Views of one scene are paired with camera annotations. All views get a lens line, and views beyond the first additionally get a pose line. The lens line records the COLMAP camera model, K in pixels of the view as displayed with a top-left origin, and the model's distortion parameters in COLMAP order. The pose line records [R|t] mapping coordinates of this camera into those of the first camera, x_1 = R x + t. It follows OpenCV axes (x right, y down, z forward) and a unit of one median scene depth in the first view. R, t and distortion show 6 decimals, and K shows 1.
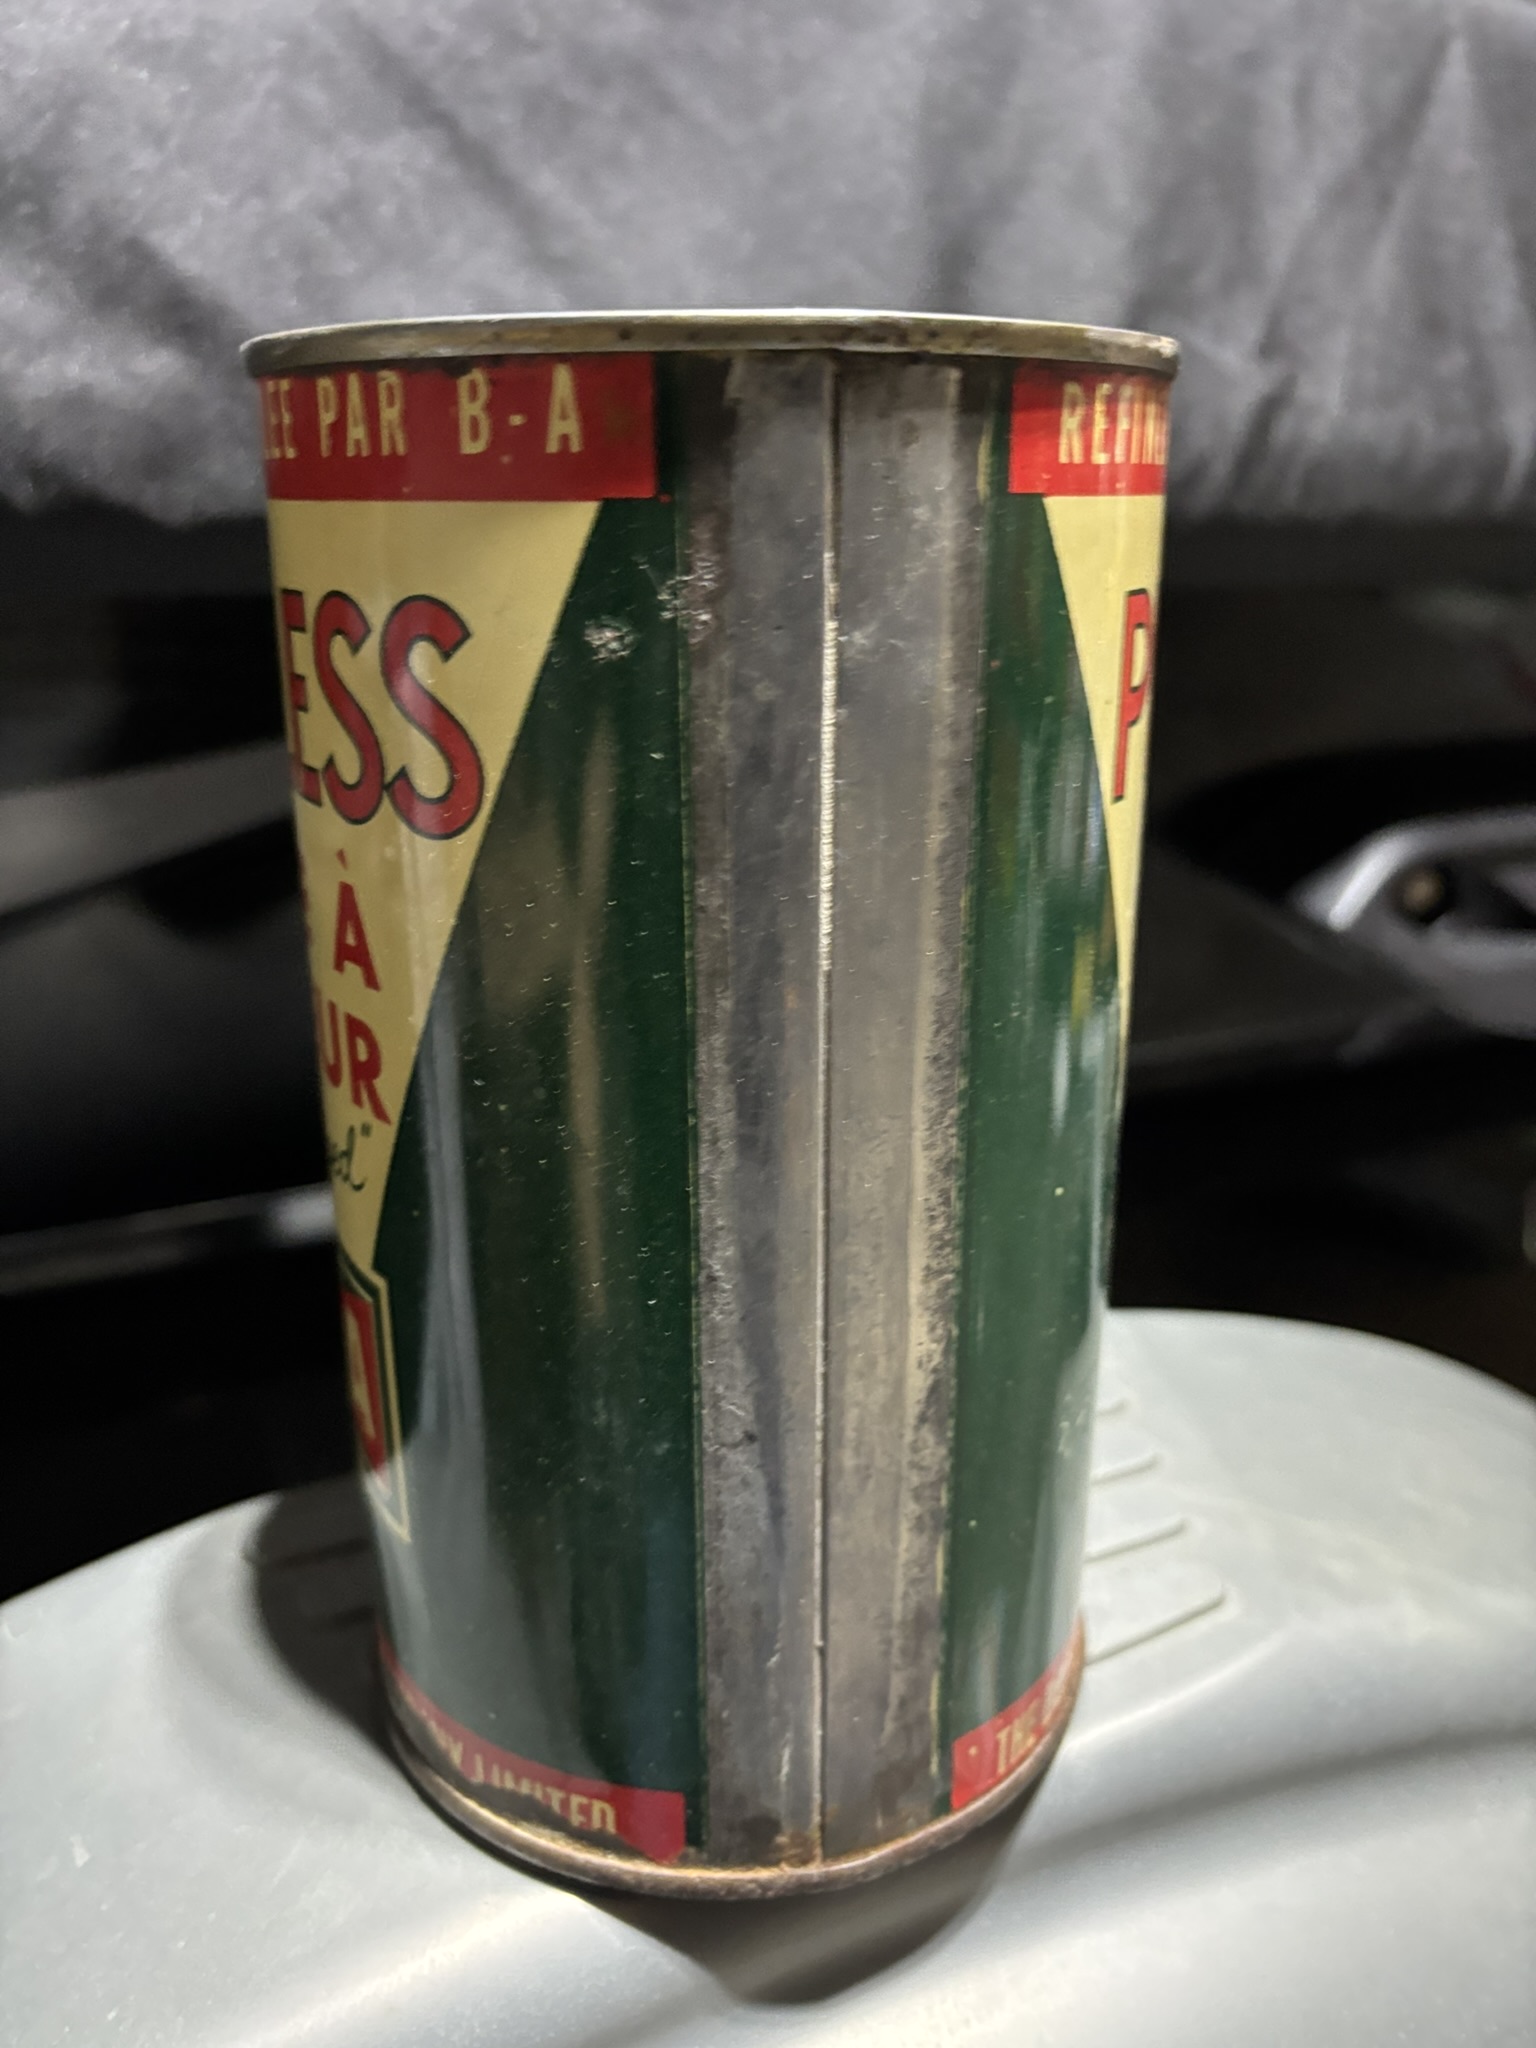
lens RADIAL K [[1539.1, 0, 810.7], [0, 1539.1, 1026.6], [0, 0, 1]] dist [0.001167, -0.005840]
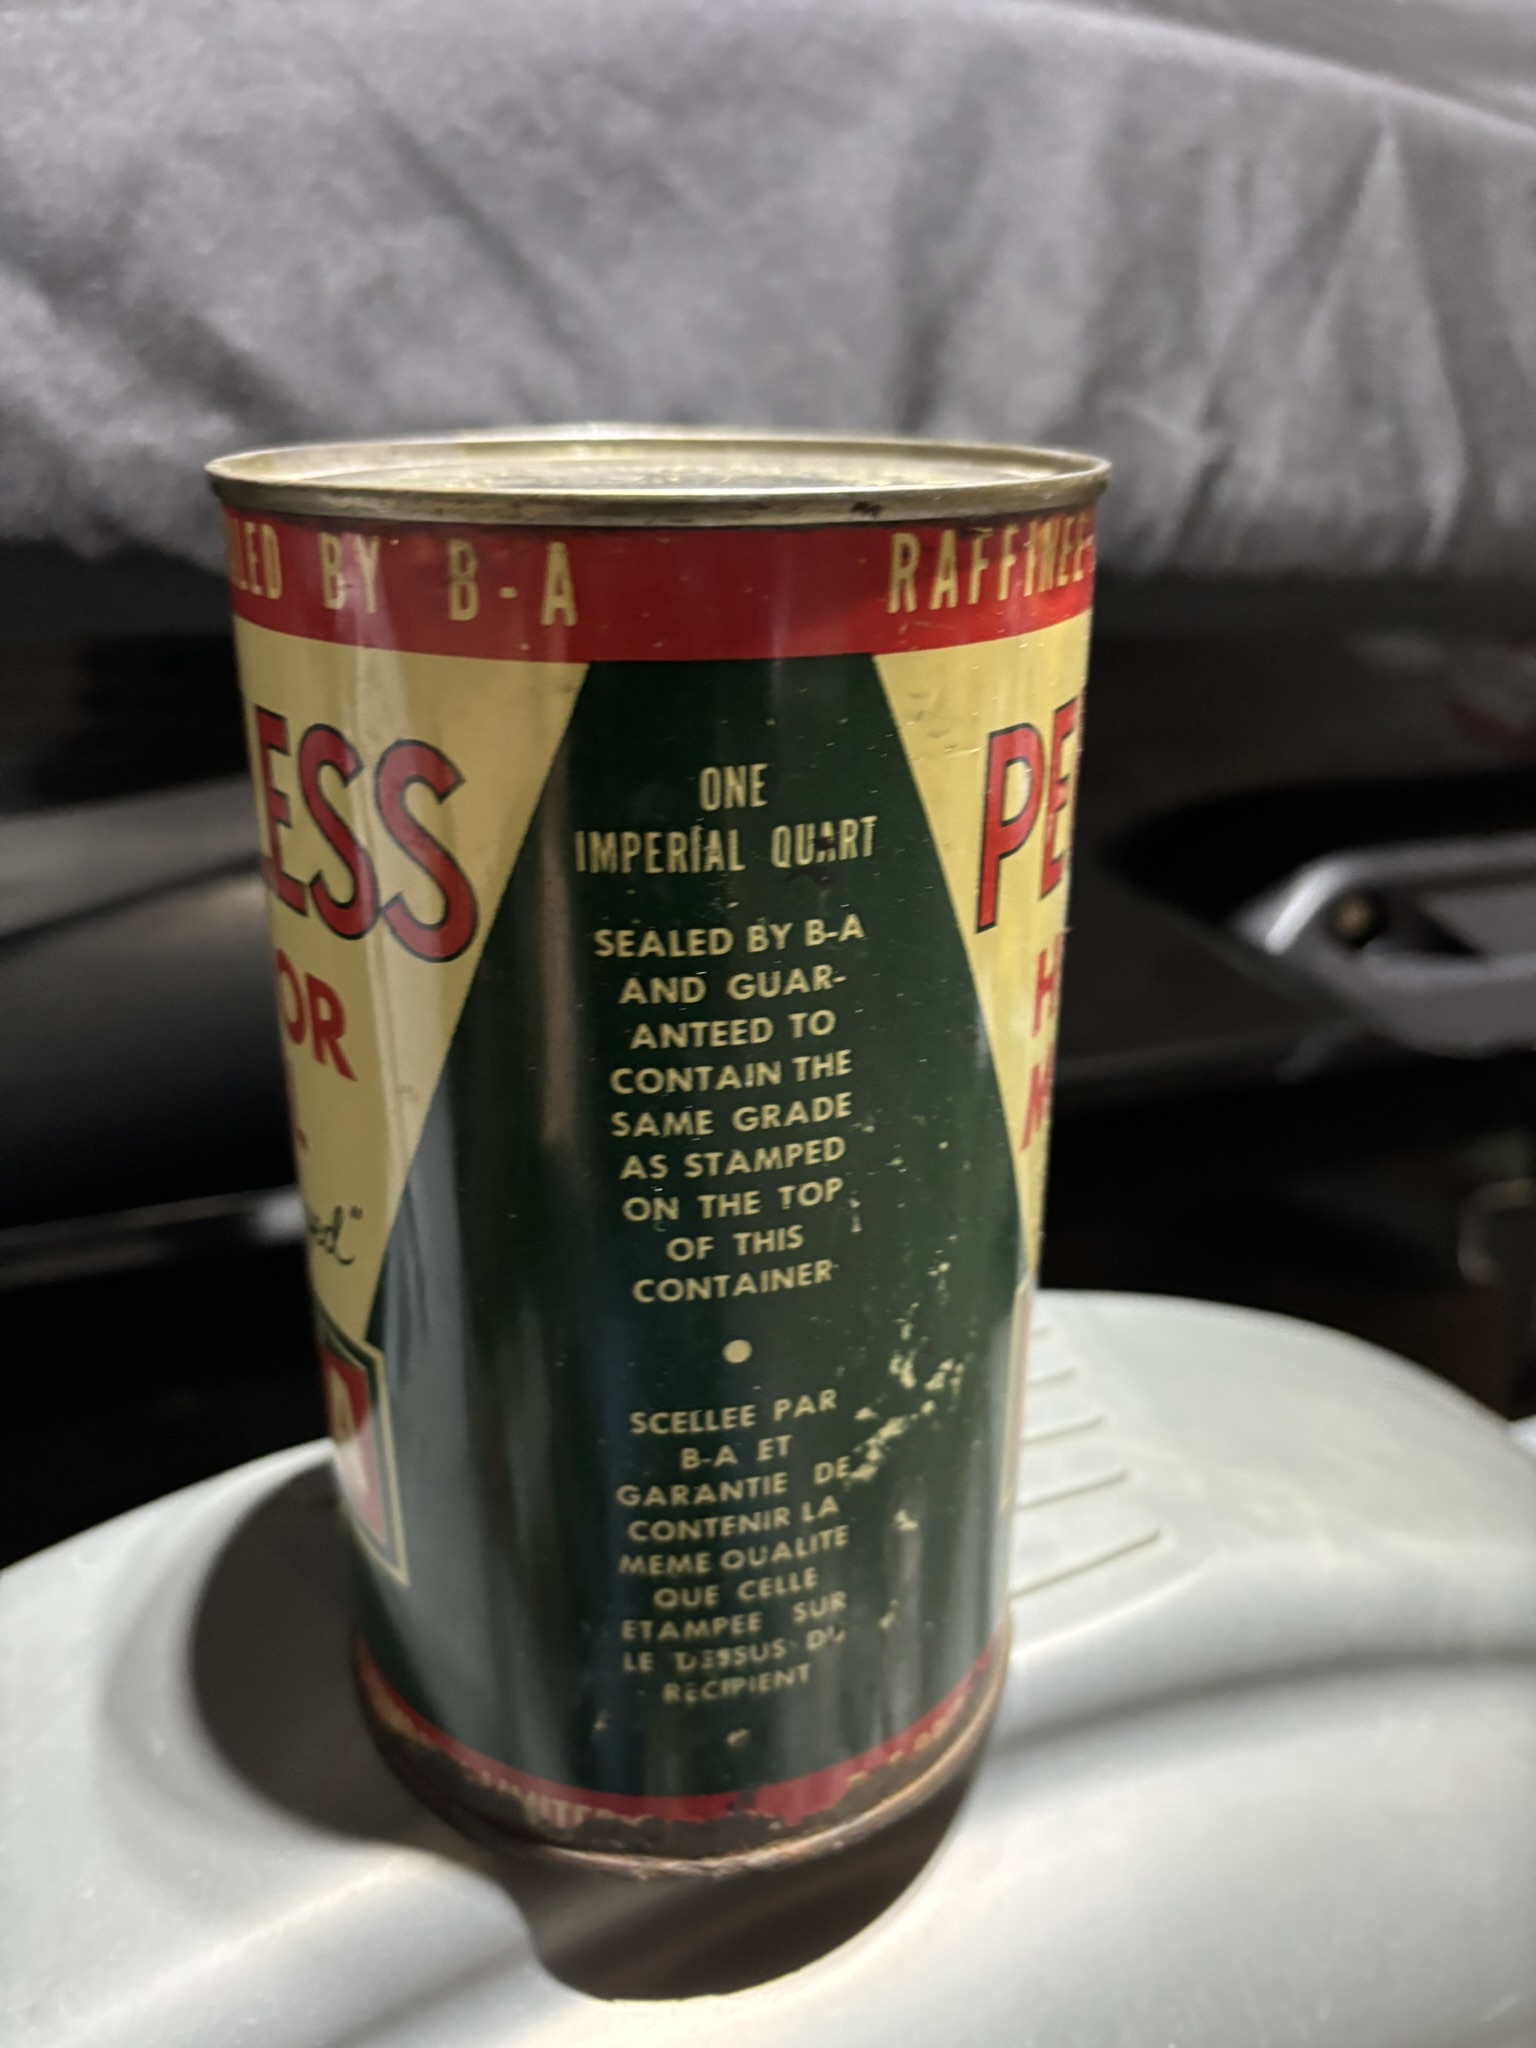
lens RADIAL K [[1550.8, 0, 791.3], [0, 1550.8, 1024.4], [0, 0, 1]] dist [-0.002614, -0.003637]
pose [[0.999793, 0.008629, 0.018421, -0.019315], [-0.008289, 0.999796, -0.018416, 0.013661], [-0.018576, 0.018259, 0.999661, -0.099075]]
